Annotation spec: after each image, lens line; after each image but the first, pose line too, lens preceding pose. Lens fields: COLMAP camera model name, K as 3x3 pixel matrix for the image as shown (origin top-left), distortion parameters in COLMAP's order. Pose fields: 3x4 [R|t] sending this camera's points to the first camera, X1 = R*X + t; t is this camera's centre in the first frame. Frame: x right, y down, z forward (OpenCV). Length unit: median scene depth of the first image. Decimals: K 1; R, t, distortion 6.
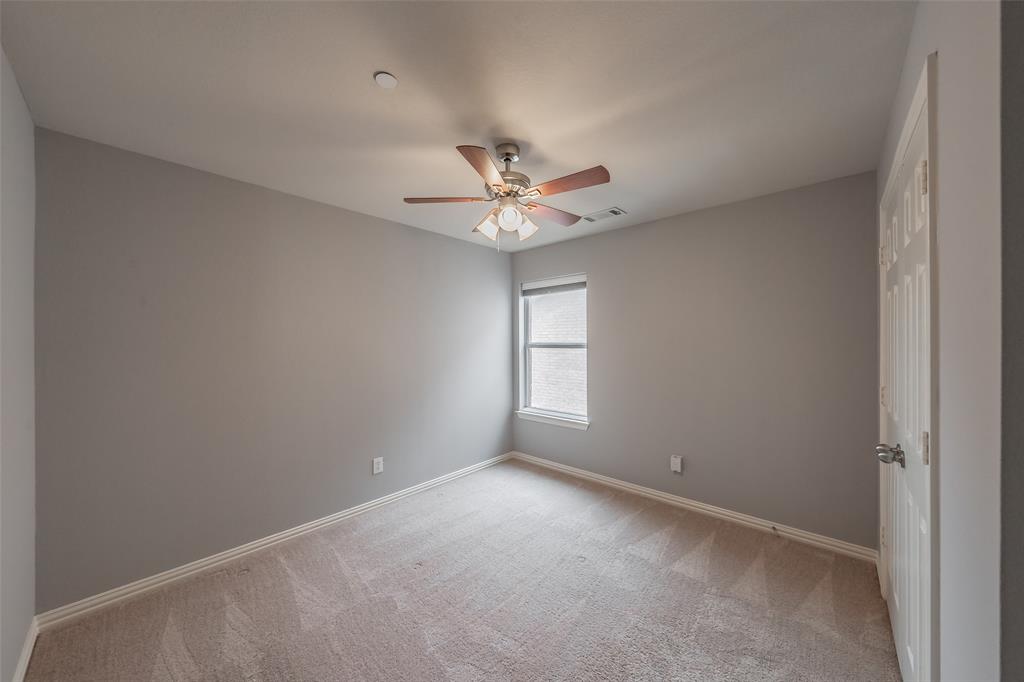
lens RADIAL K [[360.2, 0, 505.2], [0, 360.2, 341.7], [0, 0, 1]] dist [-0.000160, -0.000052]
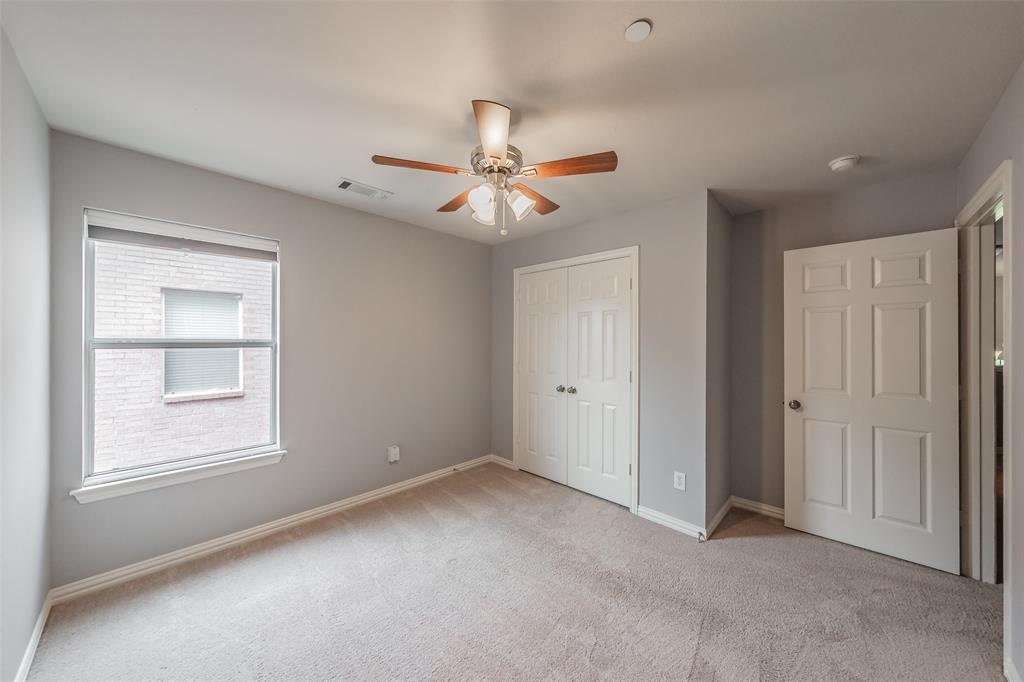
lens RADIAL K [[360.2, 0, 505.2], [0, 360.2, 341.7], [0, 0, 1]] dist [-0.000160, -0.000052]
pose [[0.018075, 0.007244, 0.999810, -0.577019], [0.005686, 0.999957, -0.007348, 0.020387], [-0.999820, 0.005818, 0.018033, 0.655355]]
